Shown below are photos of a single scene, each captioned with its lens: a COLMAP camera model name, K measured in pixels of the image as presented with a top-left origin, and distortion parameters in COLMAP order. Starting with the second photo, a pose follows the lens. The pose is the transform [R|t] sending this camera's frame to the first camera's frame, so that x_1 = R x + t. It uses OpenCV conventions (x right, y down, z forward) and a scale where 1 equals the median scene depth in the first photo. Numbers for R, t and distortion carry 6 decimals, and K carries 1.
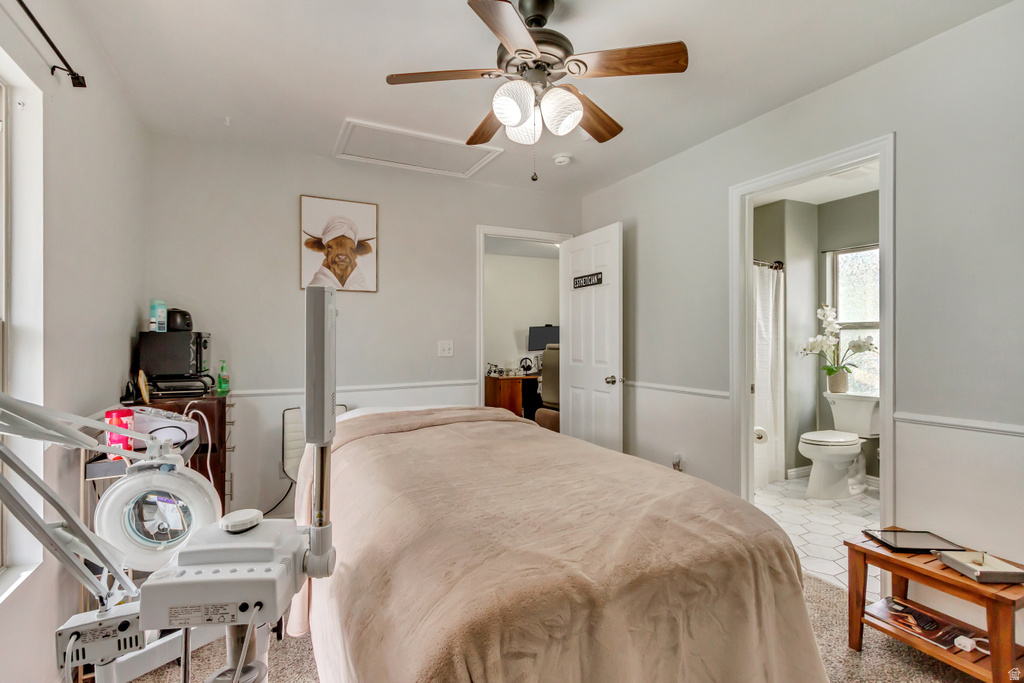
lens RADIAL K [[478.5, 0, 506.9], [0, 478.5, 343.5], [0, 0, 1]] dist [0.002802, 0.000224]
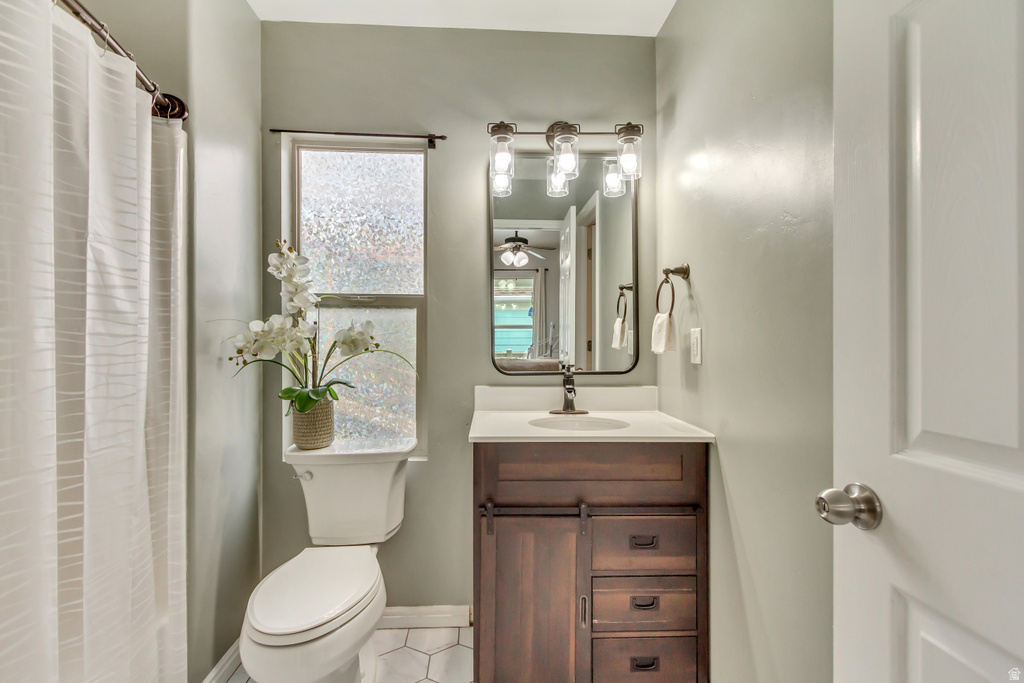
lens RADIAL K [[478.5, 0, 506.9], [0, 478.5, 343.5], [0, 0, 1]] dist [0.002802, 0.000224]
pose [[0.401117, 0.001083, 0.916026, 0.347734], [-0.004466, 0.999990, 0.000774, 0.005227], [-0.916016, -0.004401, 0.401118, 0.637938]]
